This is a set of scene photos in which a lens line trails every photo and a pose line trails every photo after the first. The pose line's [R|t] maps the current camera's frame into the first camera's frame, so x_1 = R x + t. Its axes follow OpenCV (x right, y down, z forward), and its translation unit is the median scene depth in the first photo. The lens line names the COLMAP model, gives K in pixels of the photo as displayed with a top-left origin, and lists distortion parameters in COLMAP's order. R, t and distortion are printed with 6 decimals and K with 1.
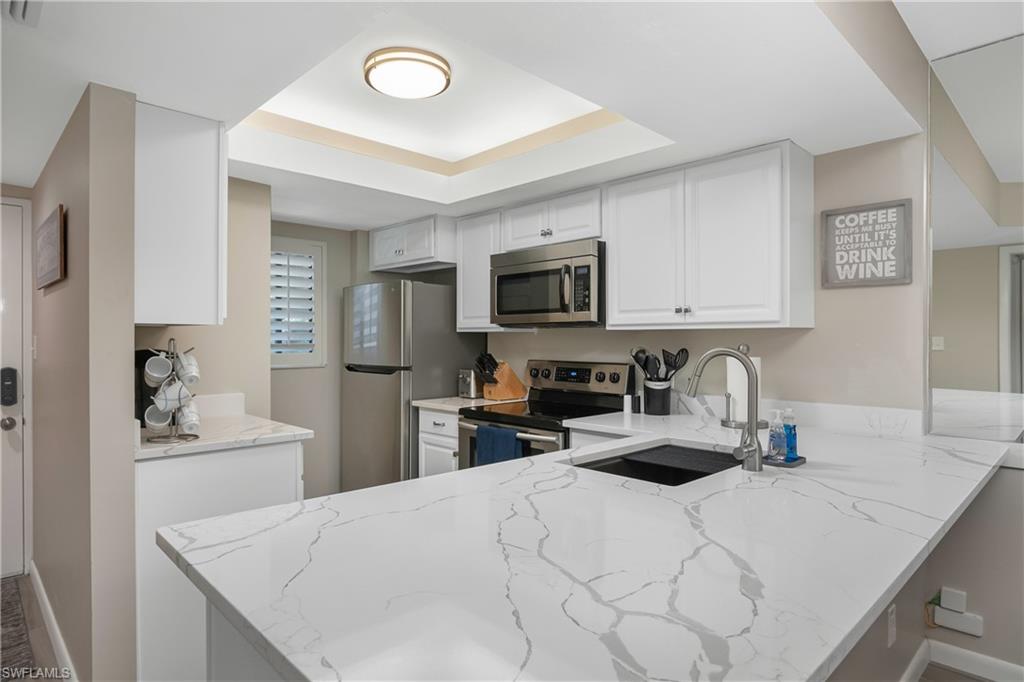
lens RADIAL K [[599.4, 0, 512.0], [0, 599.4, 341.0], [0, 0, 1]] dist [-0.009488, -0.001820]
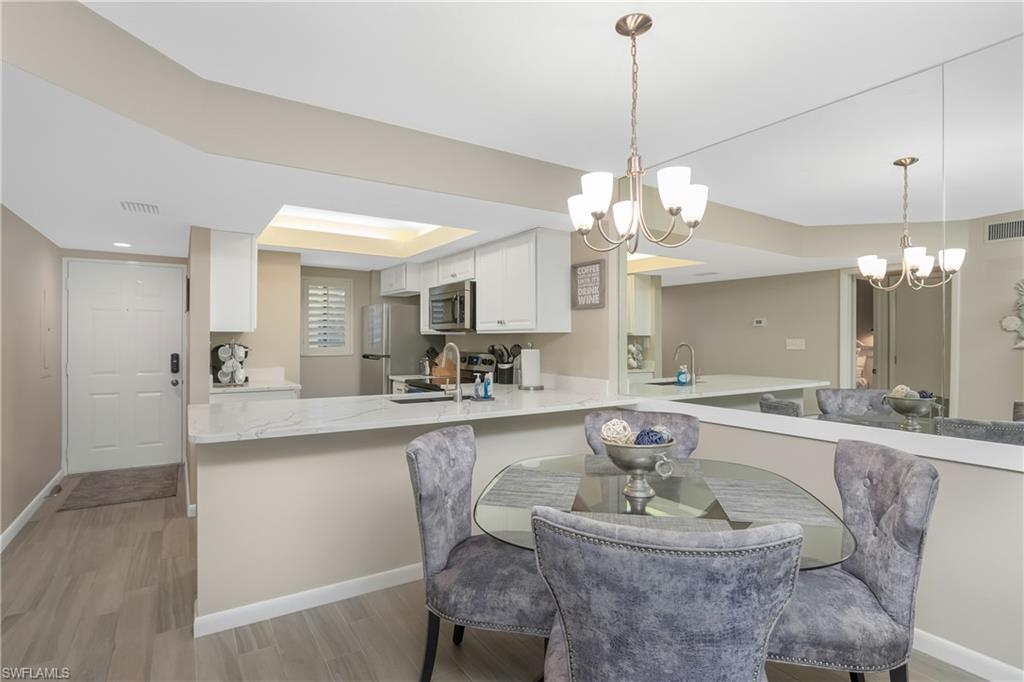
lens RADIAL K [[518.8, 0, 501.4], [0, 518.8, 338.9], [0, 0, 1]] dist [-0.002340, -0.000923]
pose [[0.979867, 0.001102, -0.199646, 0.521858], [-0.001697, 0.999995, -0.002811, 0.001079], [0.199642, 0.003093, 0.979864, -0.428971]]
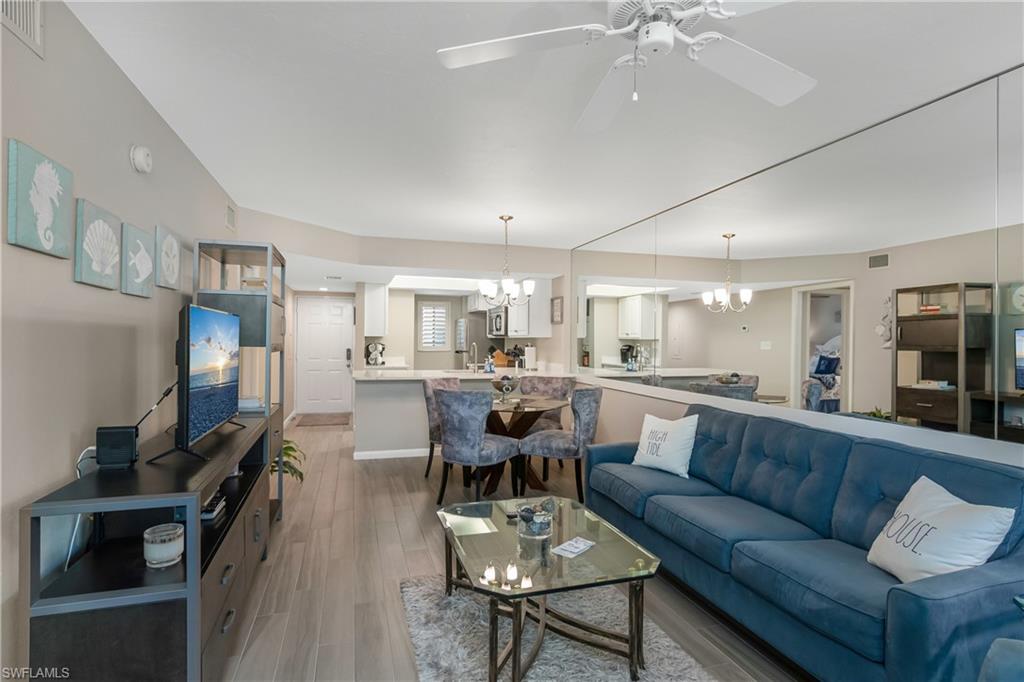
lens RADIAL K [[518.8, 0, 501.4], [0, 518.8, 338.9], [0, 0, 1]] dist [-0.002340, -0.000923]
pose [[0.887001, 0.003053, -0.461757, 1.260969], [-0.005882, 0.999972, -0.004687, -0.000233], [0.461729, 0.006874, 0.886994, -1.188469]]
